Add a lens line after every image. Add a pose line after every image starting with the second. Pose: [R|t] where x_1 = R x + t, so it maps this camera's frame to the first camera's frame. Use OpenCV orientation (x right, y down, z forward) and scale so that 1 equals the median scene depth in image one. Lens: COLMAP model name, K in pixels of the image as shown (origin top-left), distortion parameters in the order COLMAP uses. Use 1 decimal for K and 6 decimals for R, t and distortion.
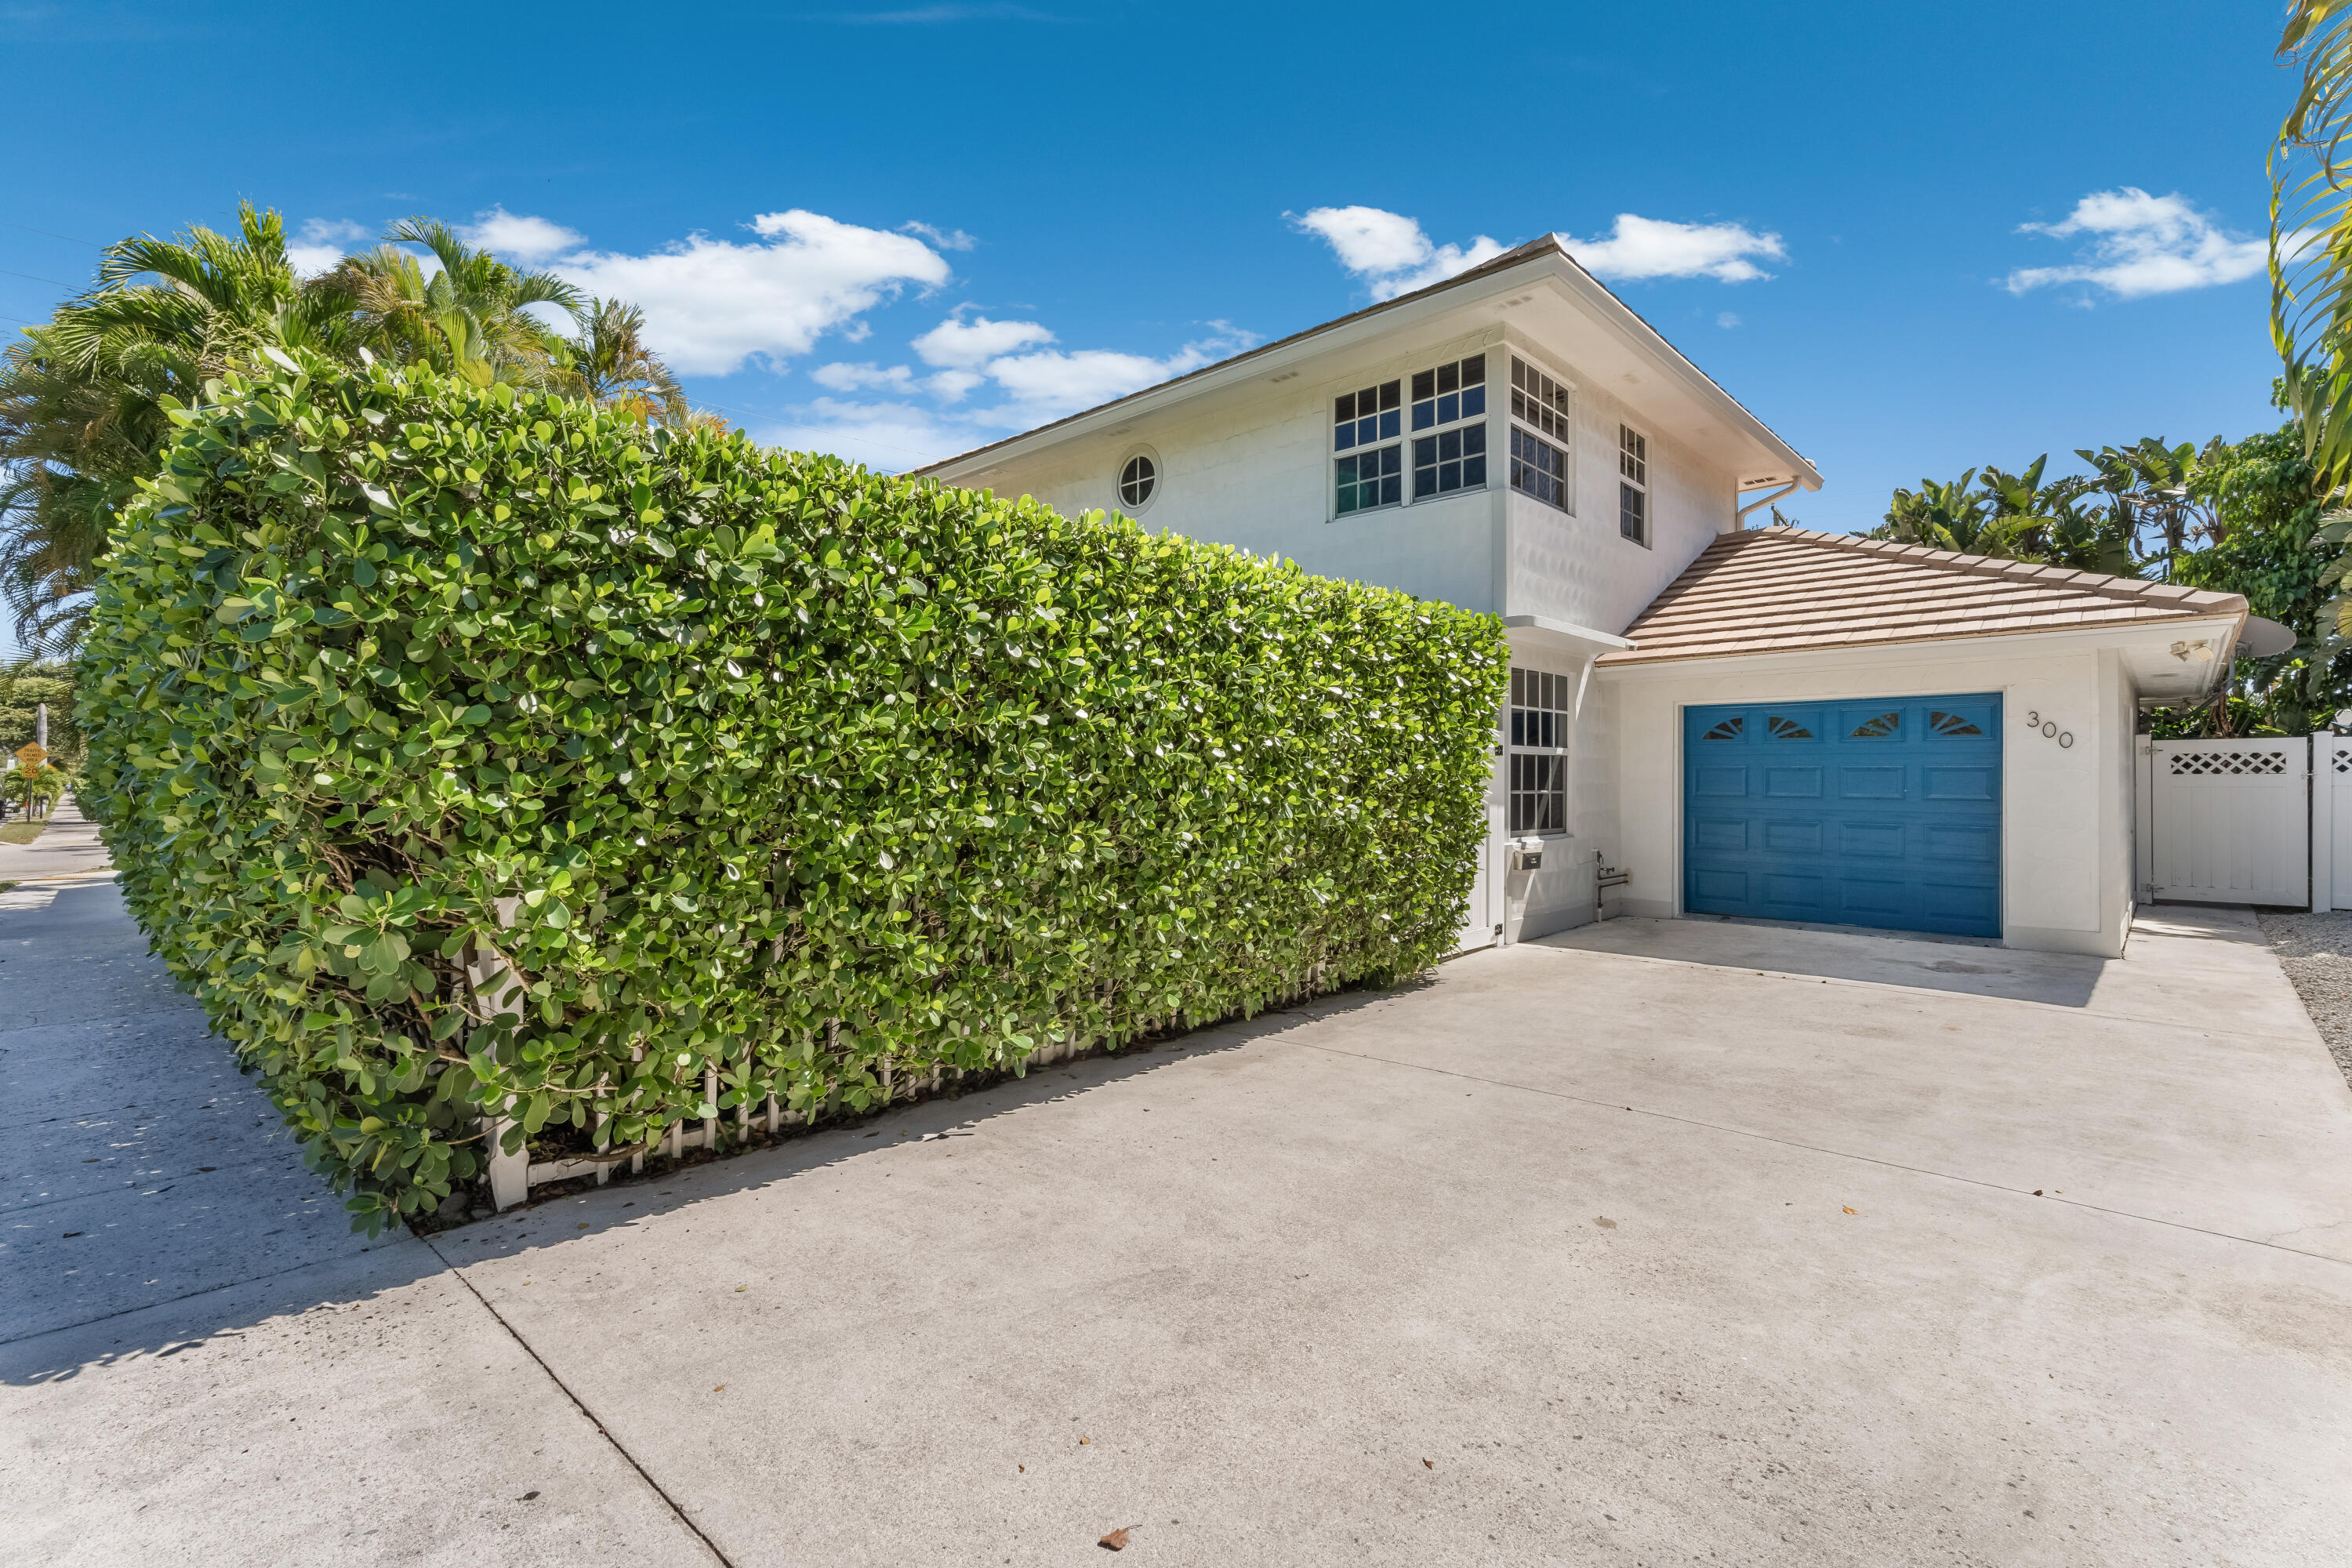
lens RADIAL K [[1053.9, 0, 1161.1], [0, 1053.9, 776.2], [0, 0, 1]] dist [0.002884, 0.000934]
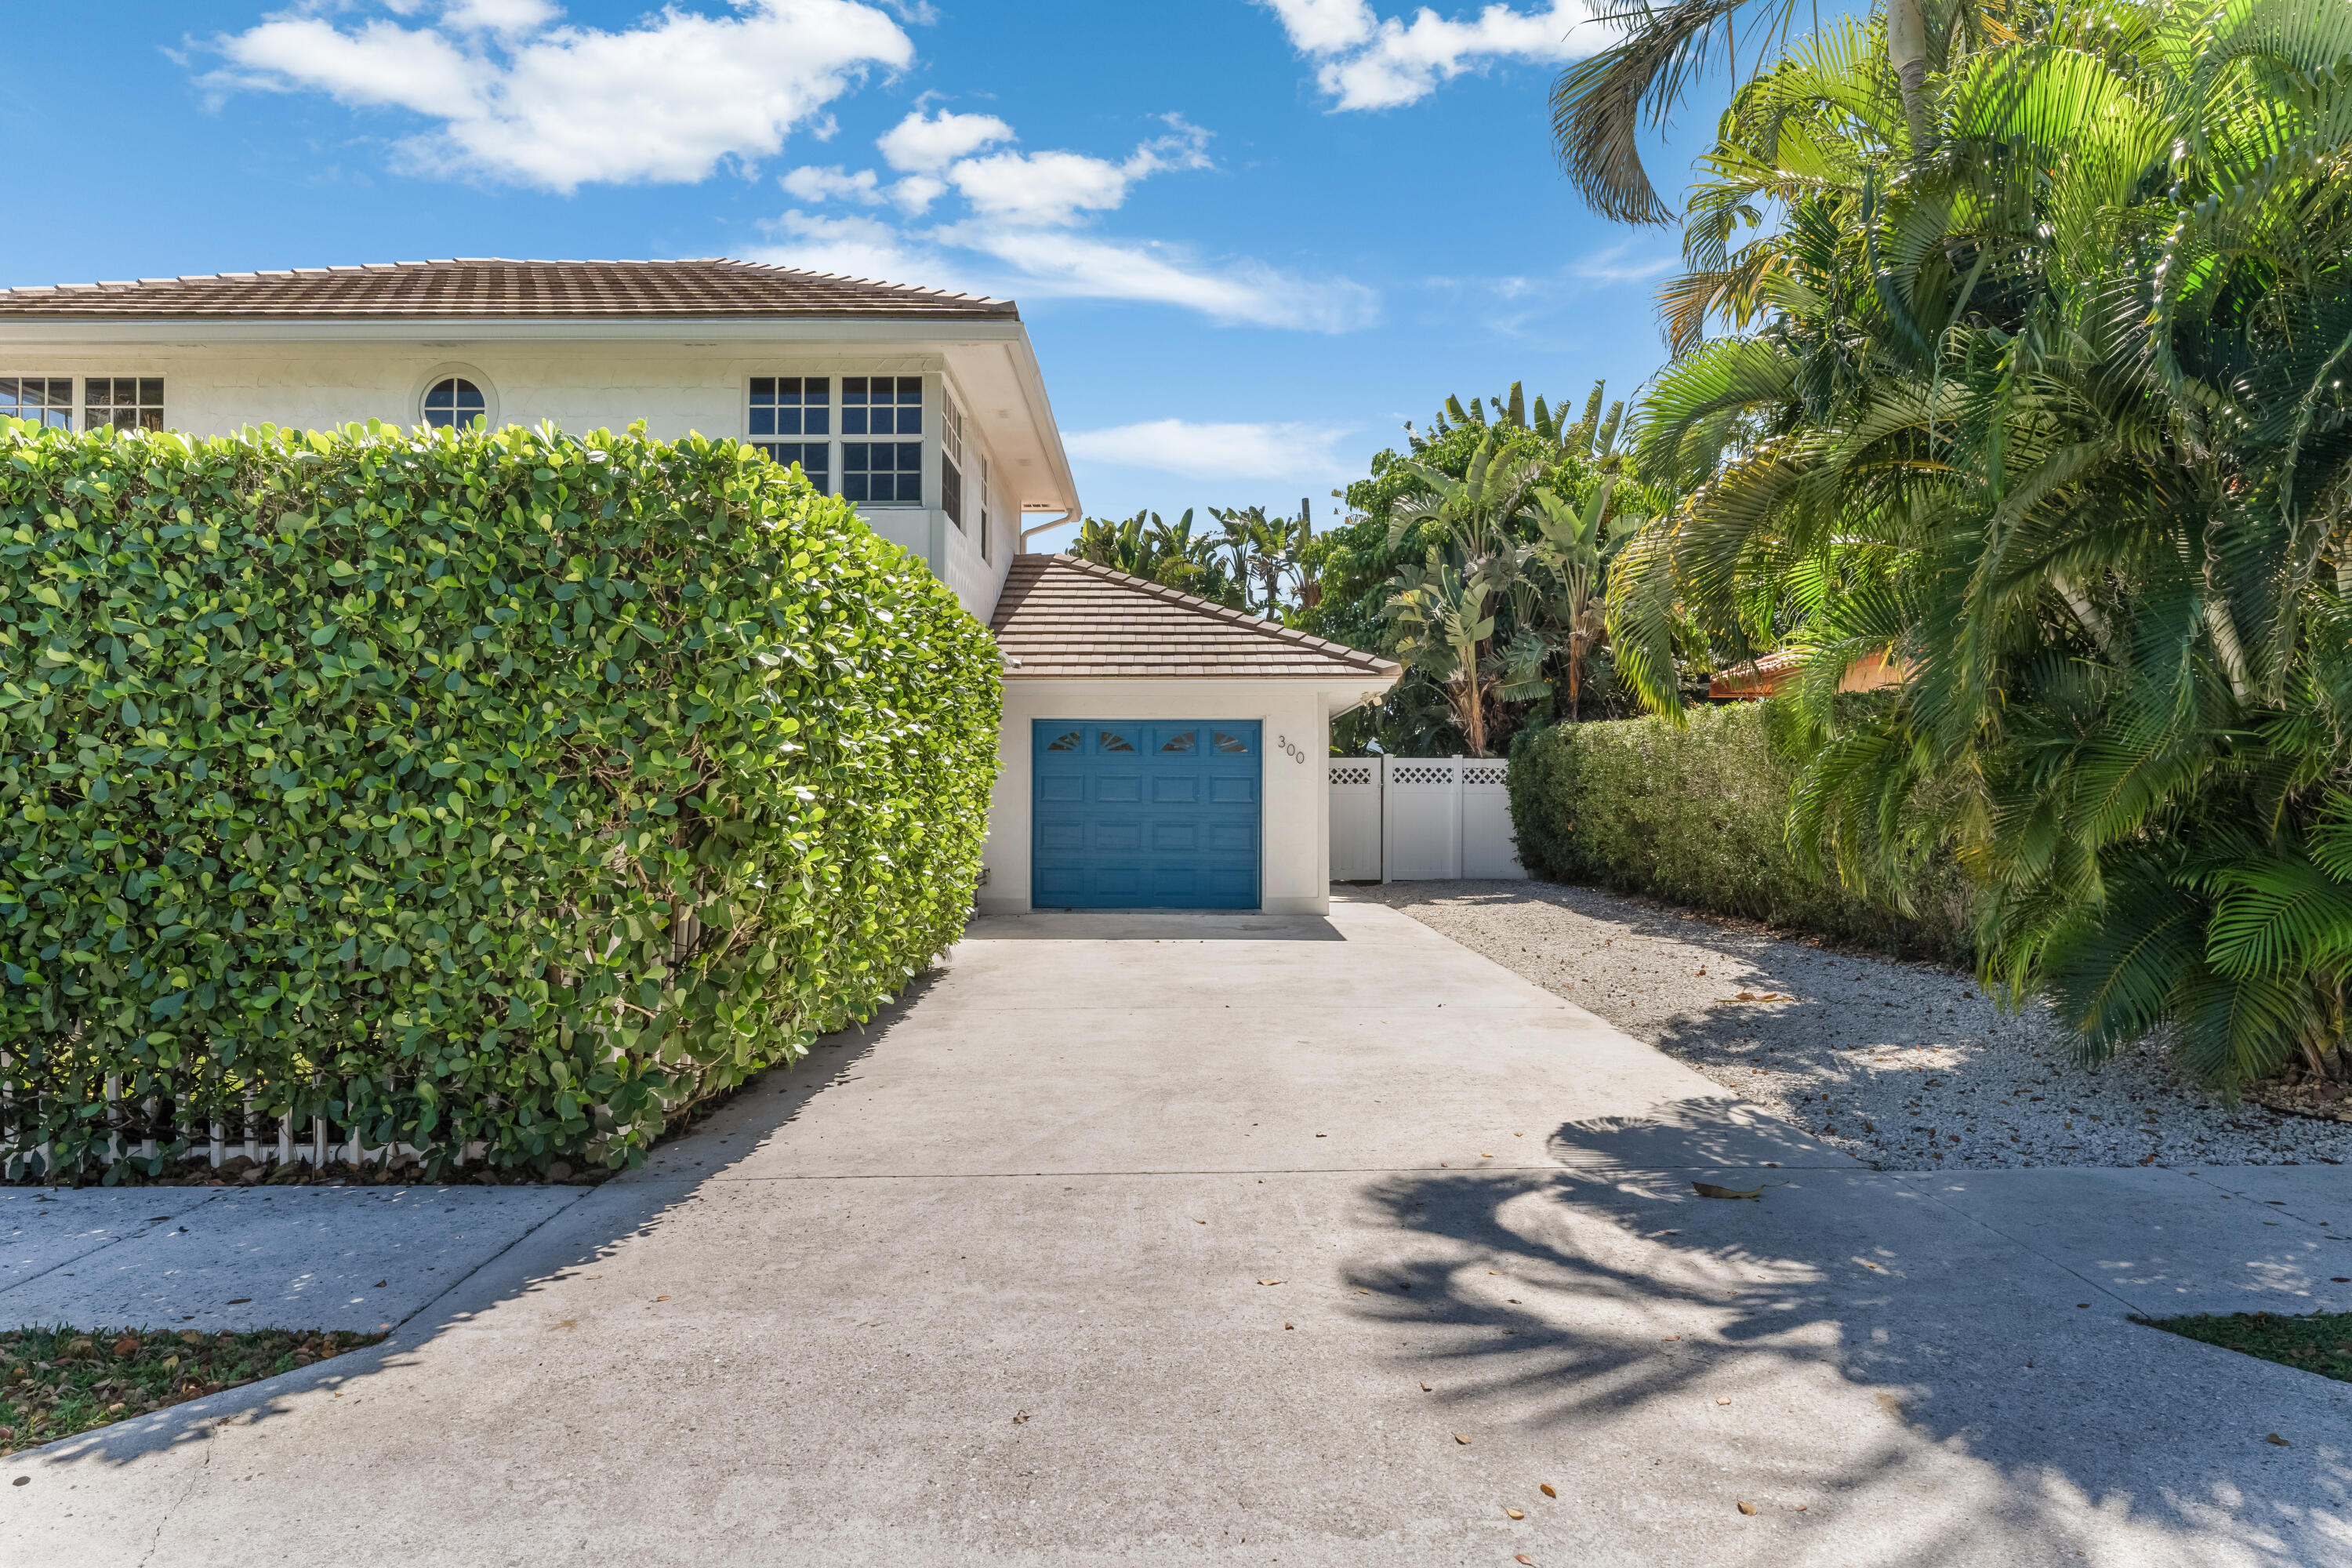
lens RADIAL K [[1407.0, 0, 1176.0], [0, 1407.0, 784.0], [0, 0, 1]] dist [-0.000938, -0.000842]
pose [[0.720977, 0.004636, 0.692944, -0.664000], [-0.002647, 0.999989, -0.003936, 0.009421], [-0.692954, 0.001004, 0.720981, -0.250167]]
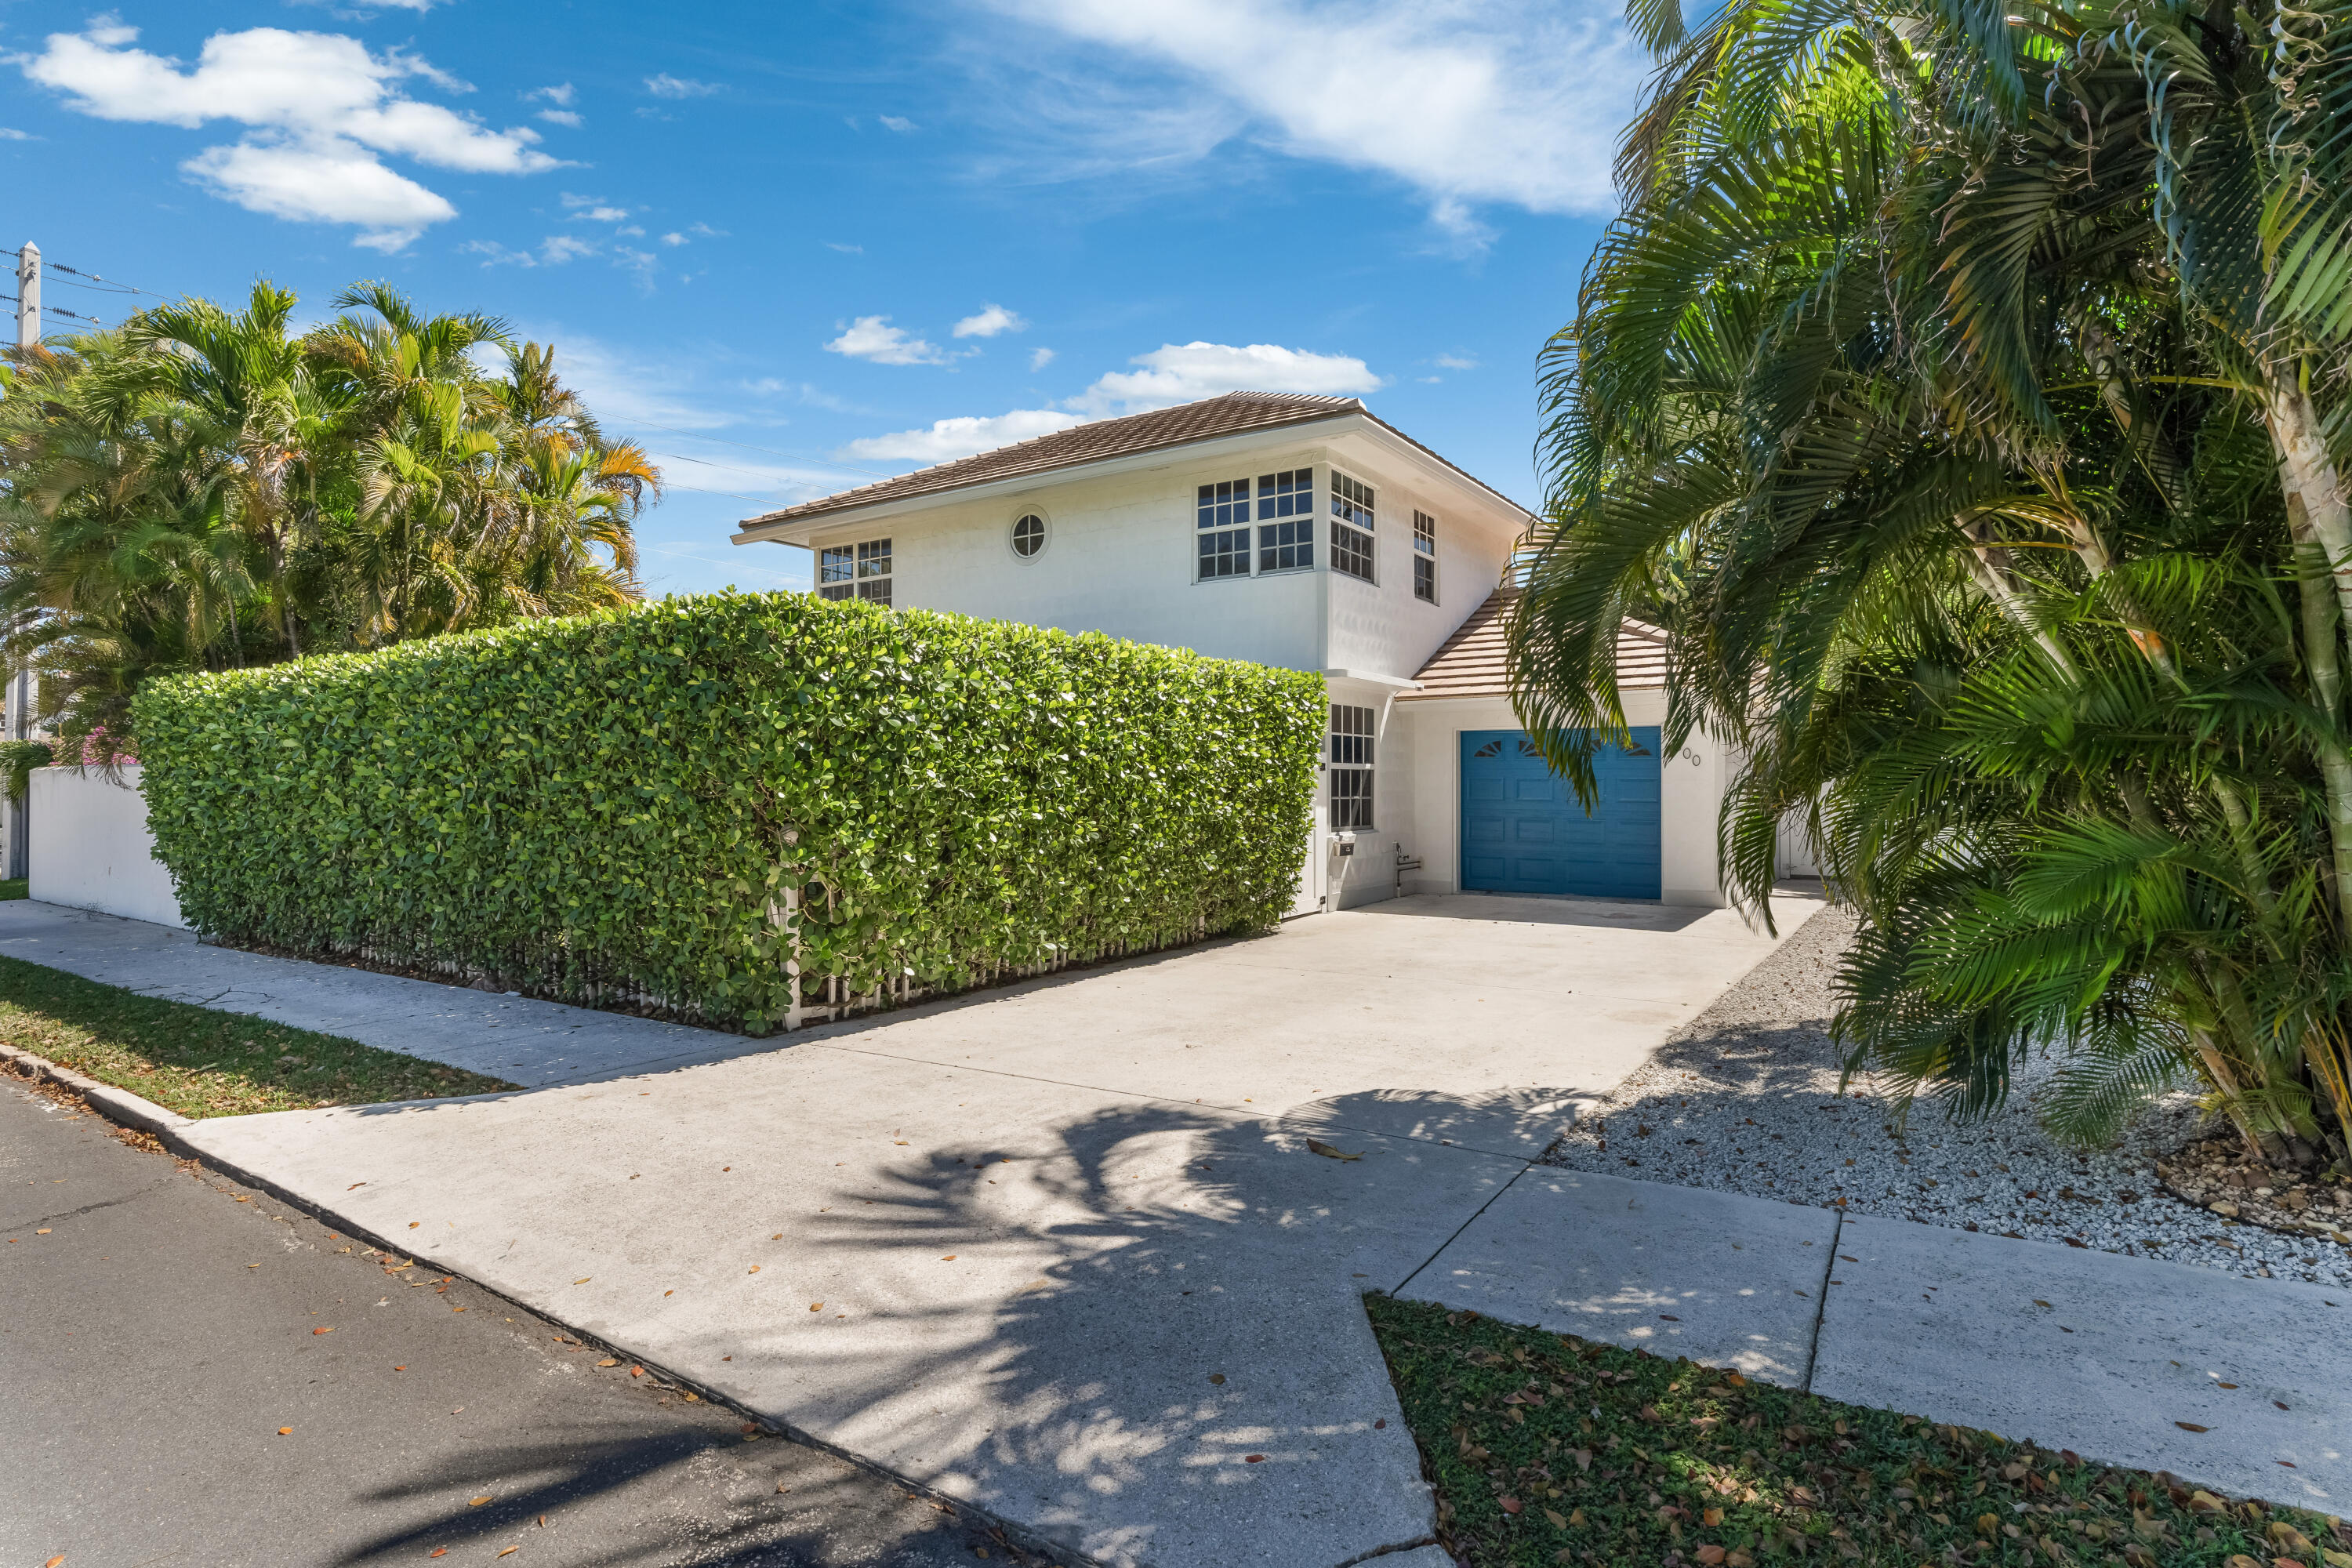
lens RADIAL K [[1185.0, 0, 1176.0], [0, 1185.0, 784.0], [0, 0, 1]] dist [-0.007491, -0.000386]
pose [[0.983888, -0.002529, 0.178767, -0.180356], [0.002134, 0.999995, 0.002400, -0.009219], [-0.178772, -0.001980, 0.983889, -0.611288]]
